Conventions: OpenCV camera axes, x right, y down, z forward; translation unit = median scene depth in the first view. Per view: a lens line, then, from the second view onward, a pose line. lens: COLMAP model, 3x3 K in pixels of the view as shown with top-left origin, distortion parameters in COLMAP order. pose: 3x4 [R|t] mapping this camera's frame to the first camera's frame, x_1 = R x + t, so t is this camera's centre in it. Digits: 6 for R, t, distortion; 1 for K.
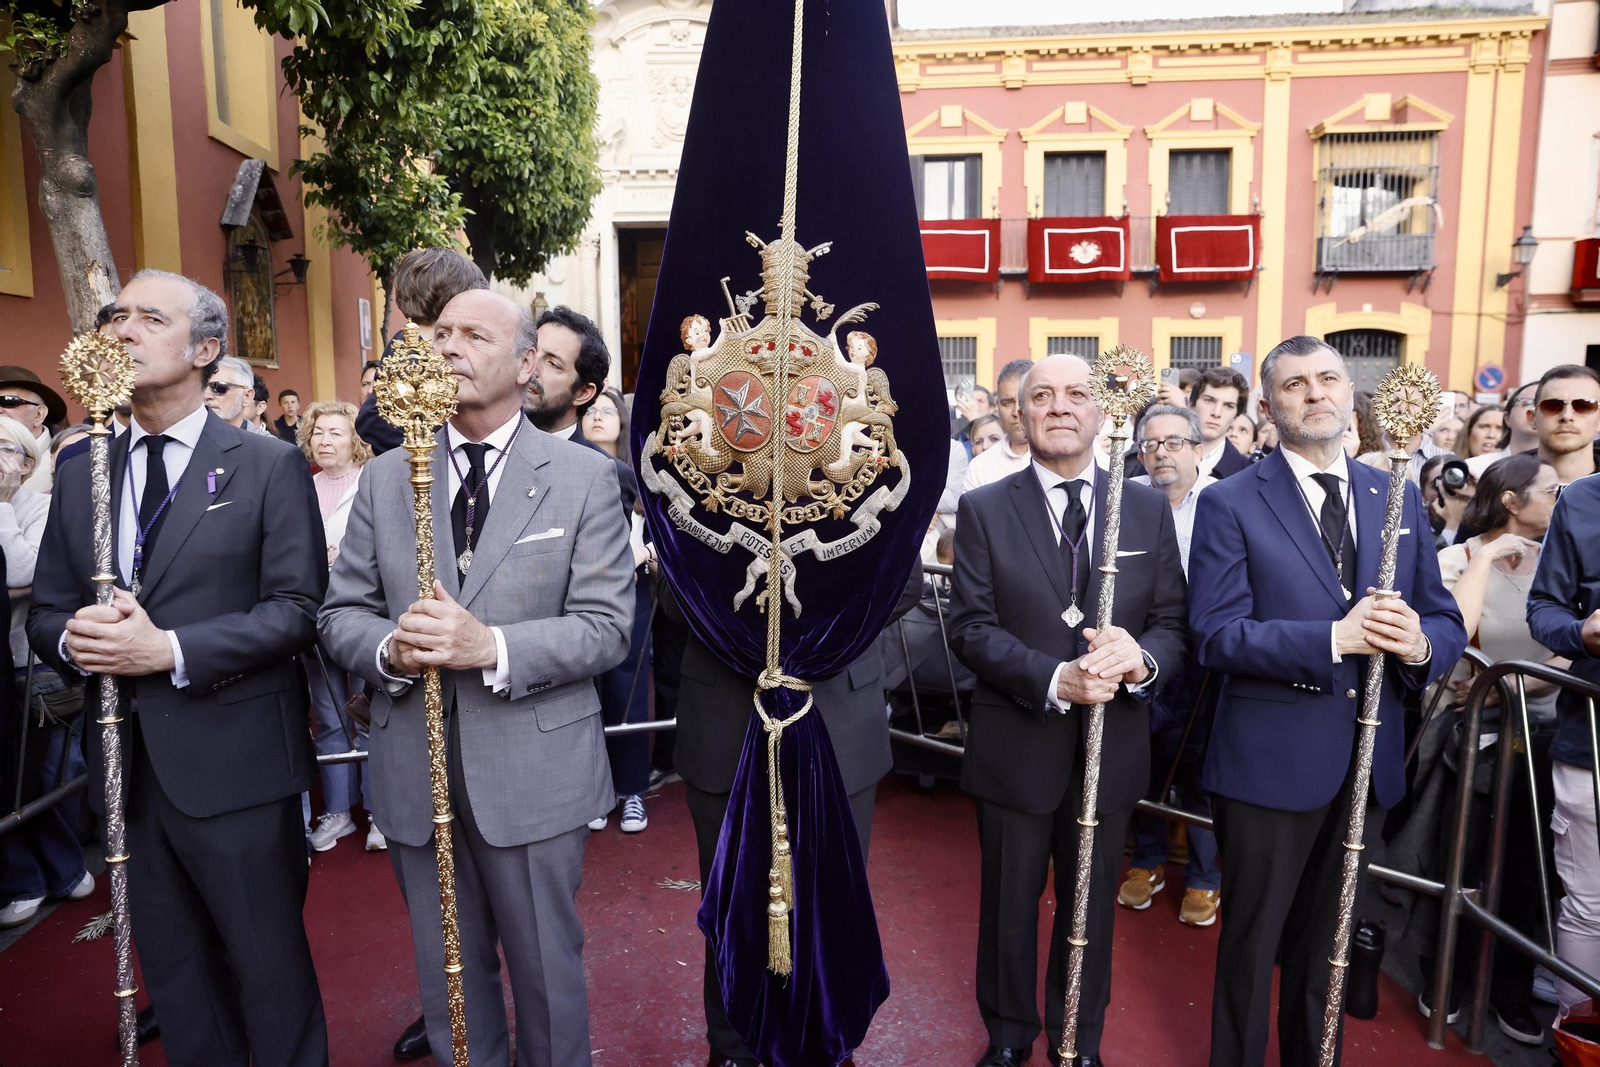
lens RADIAL K [[1126.3, 0, 800.0], [0, 1126.3, 533.5], [0, 0, 1]] dist [-0.123705, 0.108924]
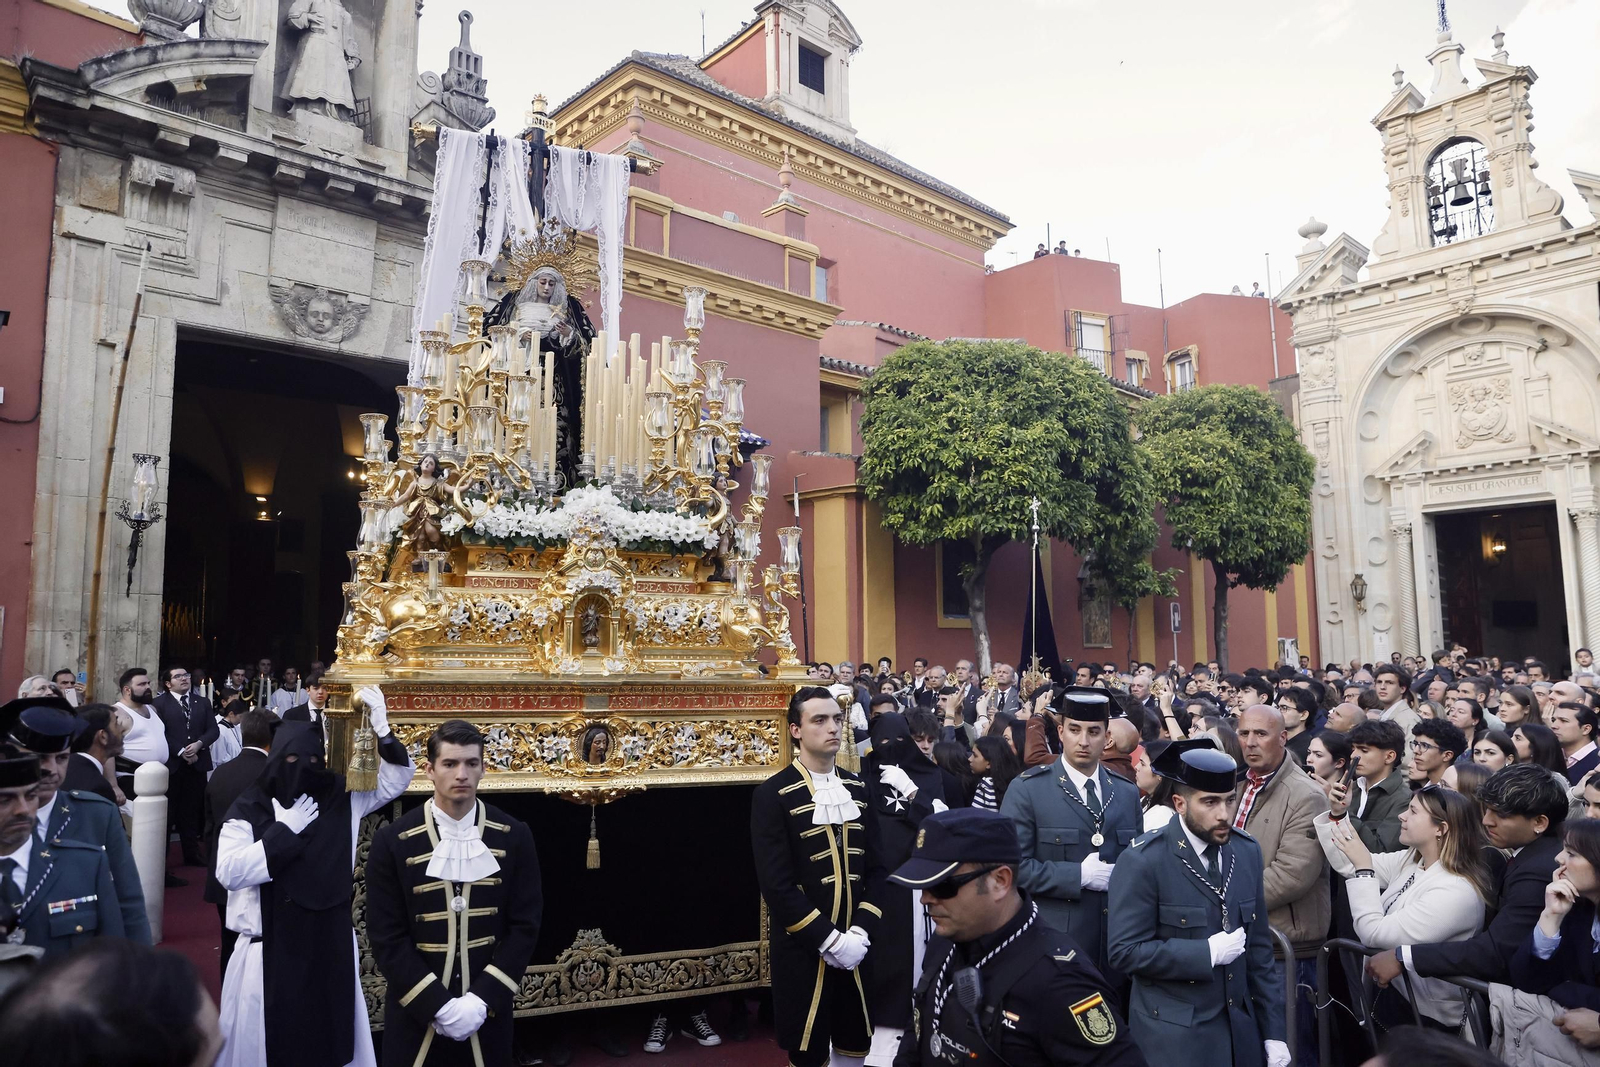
lens RADIAL K [[1126.3, 0, 800.0], [0, 1126.3, 533.5], [0, 0, 1]] dist [-0.123705, 0.108924]
pose [[0.668847, -0.081266, -0.738945, 0.265676], [-0.084410, 0.979277, -0.184099, 0.022095], [0.738593, 0.185508, 0.648126, -0.289304]]
